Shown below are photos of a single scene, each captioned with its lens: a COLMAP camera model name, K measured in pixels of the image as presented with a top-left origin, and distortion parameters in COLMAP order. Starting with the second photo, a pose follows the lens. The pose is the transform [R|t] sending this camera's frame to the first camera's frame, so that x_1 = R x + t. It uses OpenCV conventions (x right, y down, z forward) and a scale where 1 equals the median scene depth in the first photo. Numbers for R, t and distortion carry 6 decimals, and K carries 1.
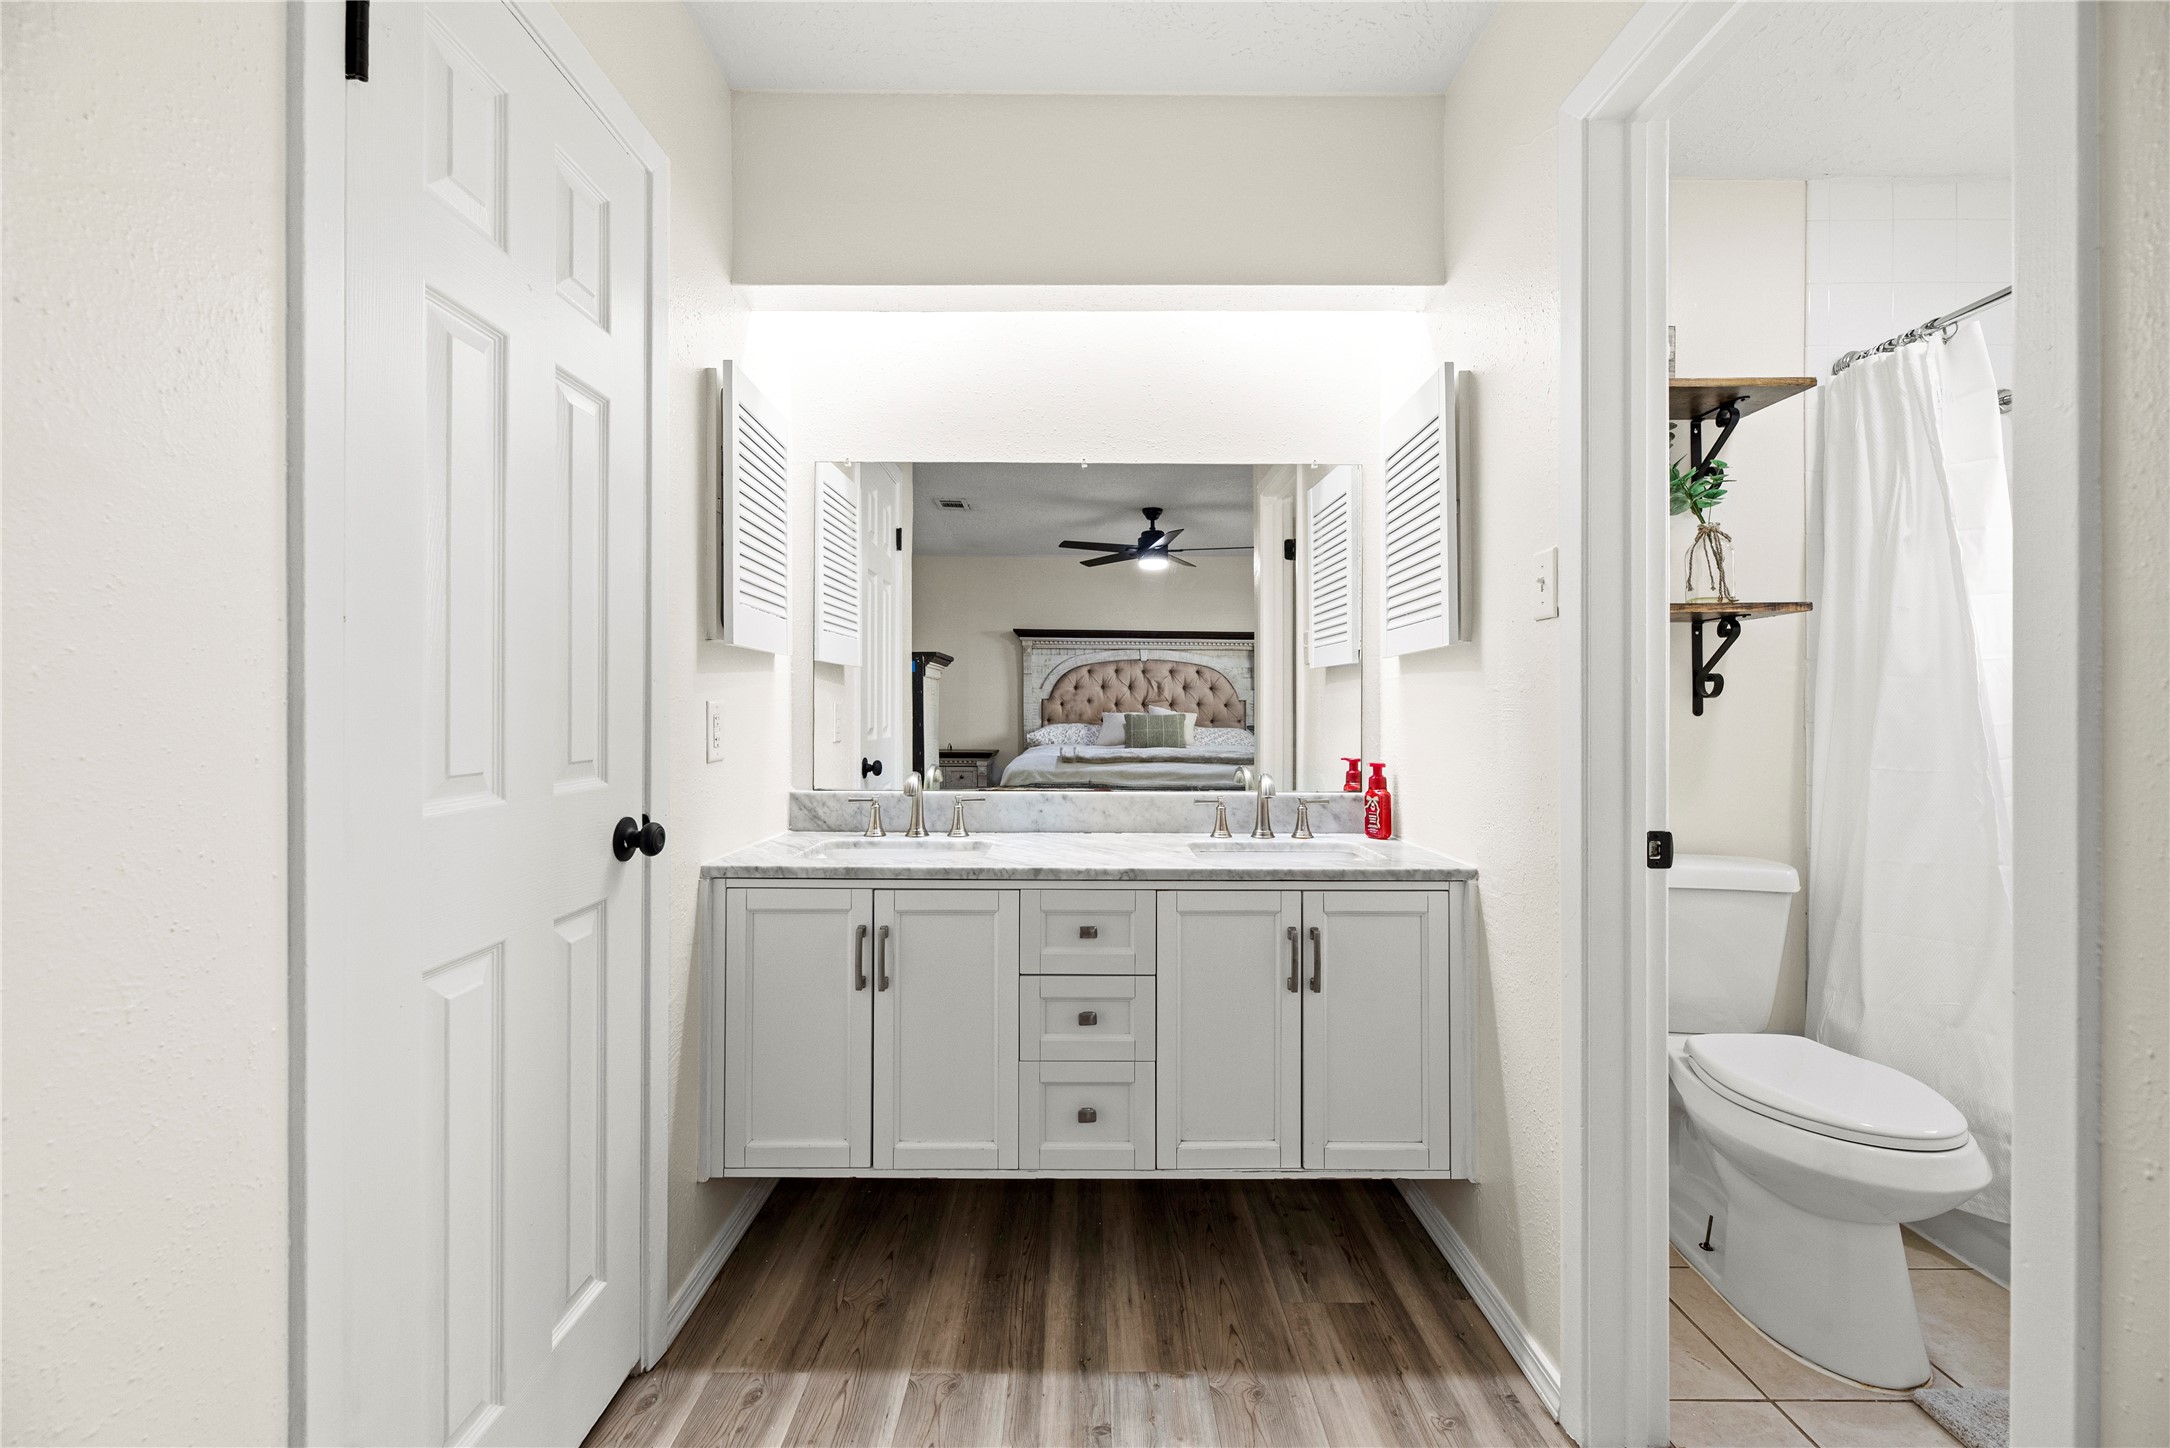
lens RADIAL K [[887.9, 0, 1080.6], [0, 887.9, 709.6], [0, 0, 1]] dist [0.001247, 0.000706]
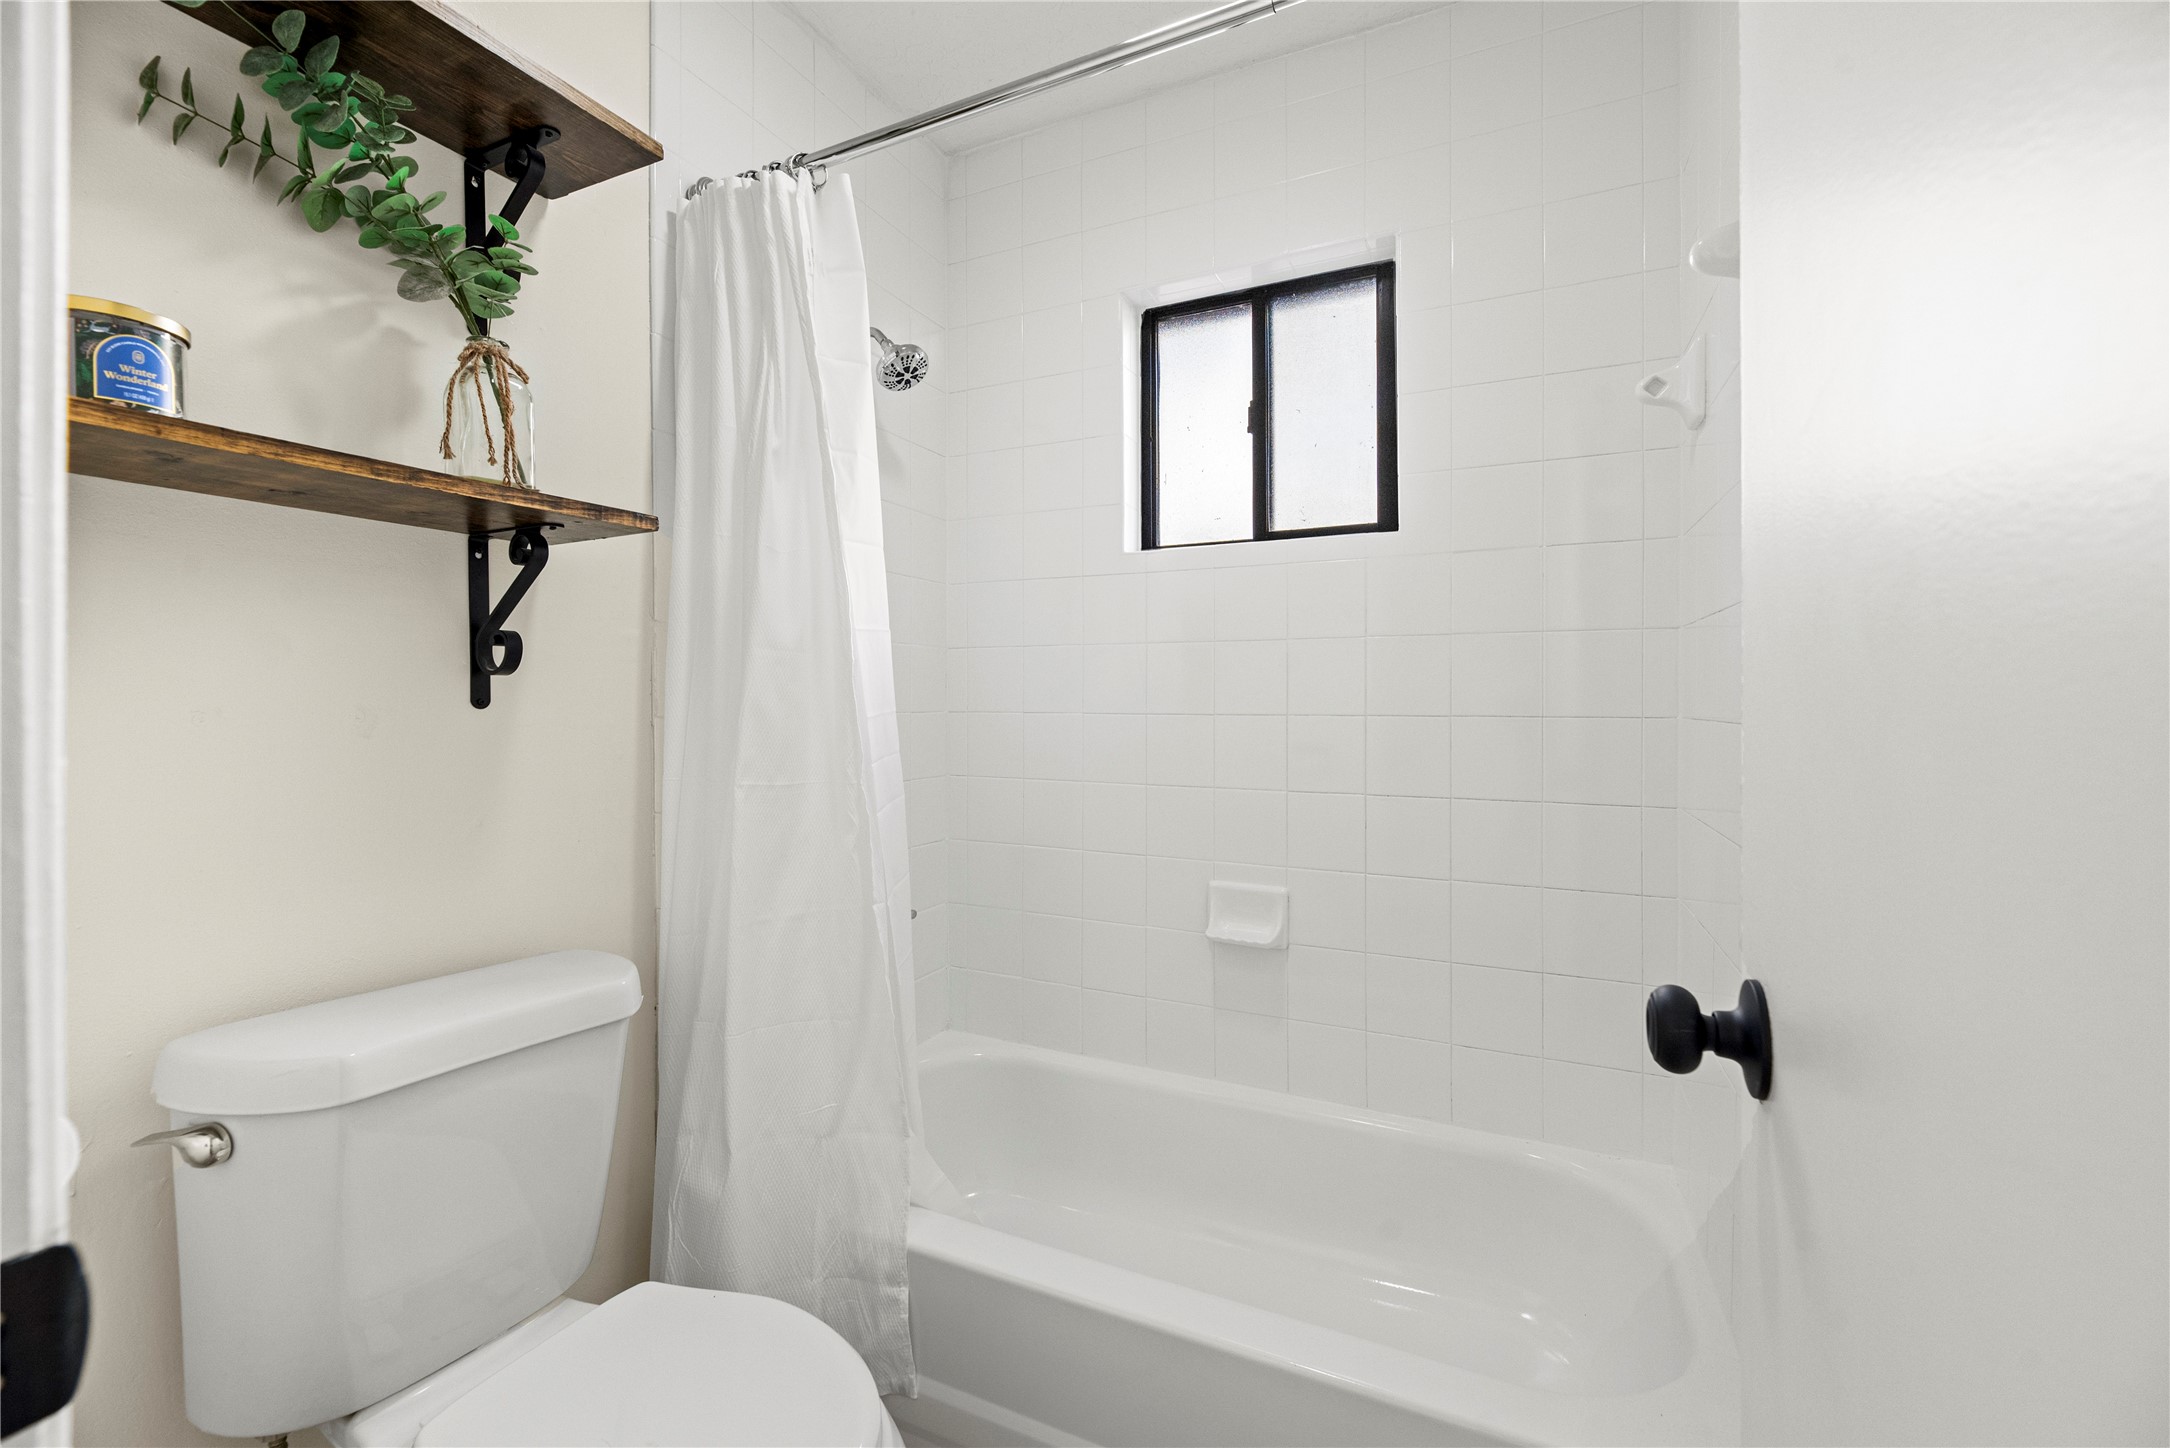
lens RADIAL K [[887.9, 0, 1082.8], [0, 887.9, 705.0], [0, 0, 1]] dist [0.001247, 0.000706]
pose [[0.434665, -0.006032, 0.900572, 0.397196], [0.002072, 0.999982, 0.005698, 0.002861], [-0.900590, -0.000611, 0.434670, 0.470243]]
